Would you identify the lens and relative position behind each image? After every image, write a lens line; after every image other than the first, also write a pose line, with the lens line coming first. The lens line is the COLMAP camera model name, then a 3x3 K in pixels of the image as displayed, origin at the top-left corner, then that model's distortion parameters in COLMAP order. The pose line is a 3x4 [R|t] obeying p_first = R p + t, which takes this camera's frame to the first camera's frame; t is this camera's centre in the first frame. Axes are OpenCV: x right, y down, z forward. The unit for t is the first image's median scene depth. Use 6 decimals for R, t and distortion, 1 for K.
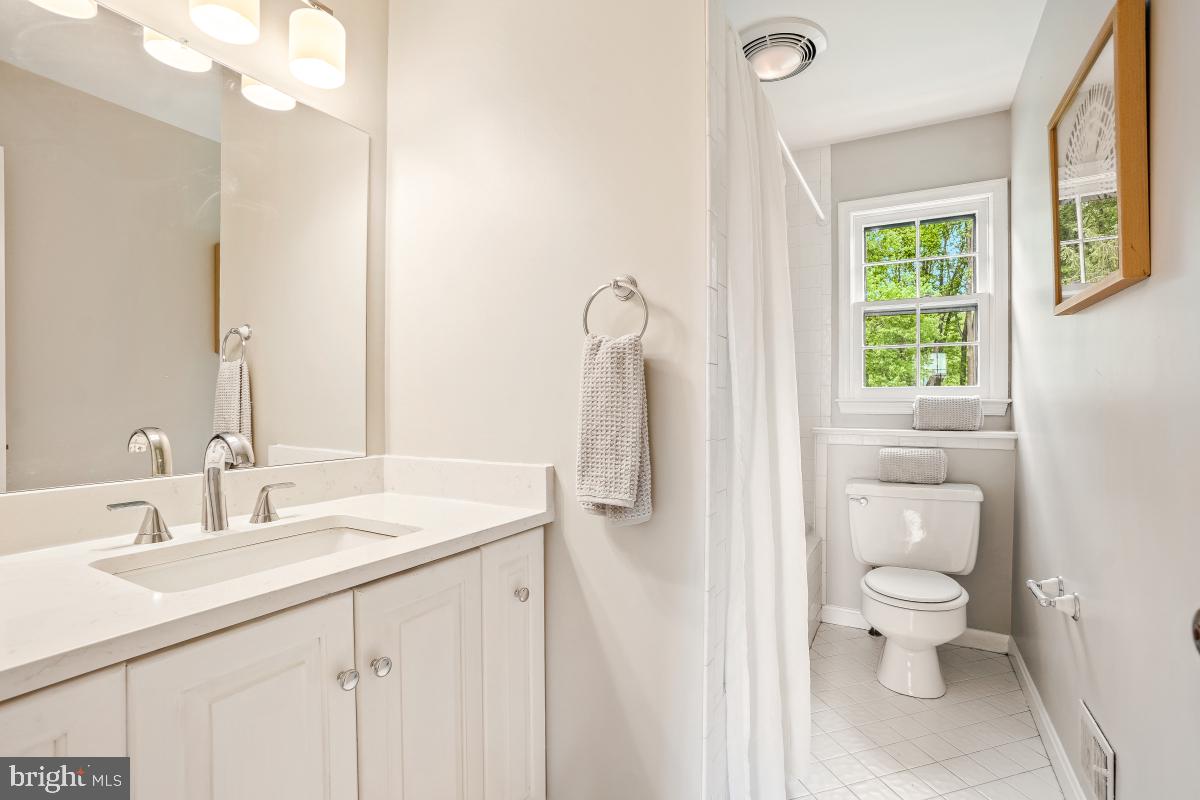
lens RADIAL K [[559.5, 0, 600.6], [0, 559.5, 404.1], [0, 0, 1]] dist [-0.019930, 0.002990]
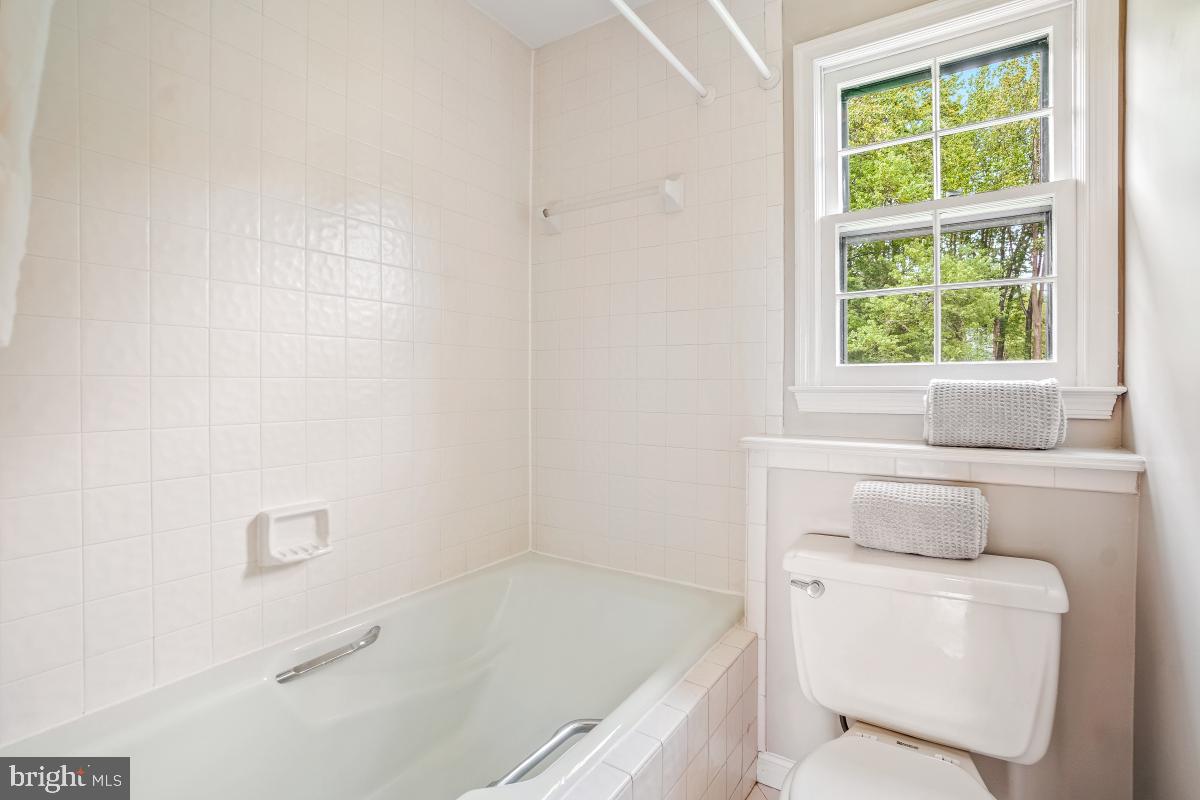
lens RADIAL K [[559.5, 0, 599.4], [0, 559.5, 390.9], [0, 0, 1]] dist [-0.019930, 0.002990]
pose [[0.996774, -0.002842, -0.080209, 0.284023], [0.003103, 0.999990, 0.003131, -0.007081], [0.080199, -0.003369, 0.996773, 0.428636]]
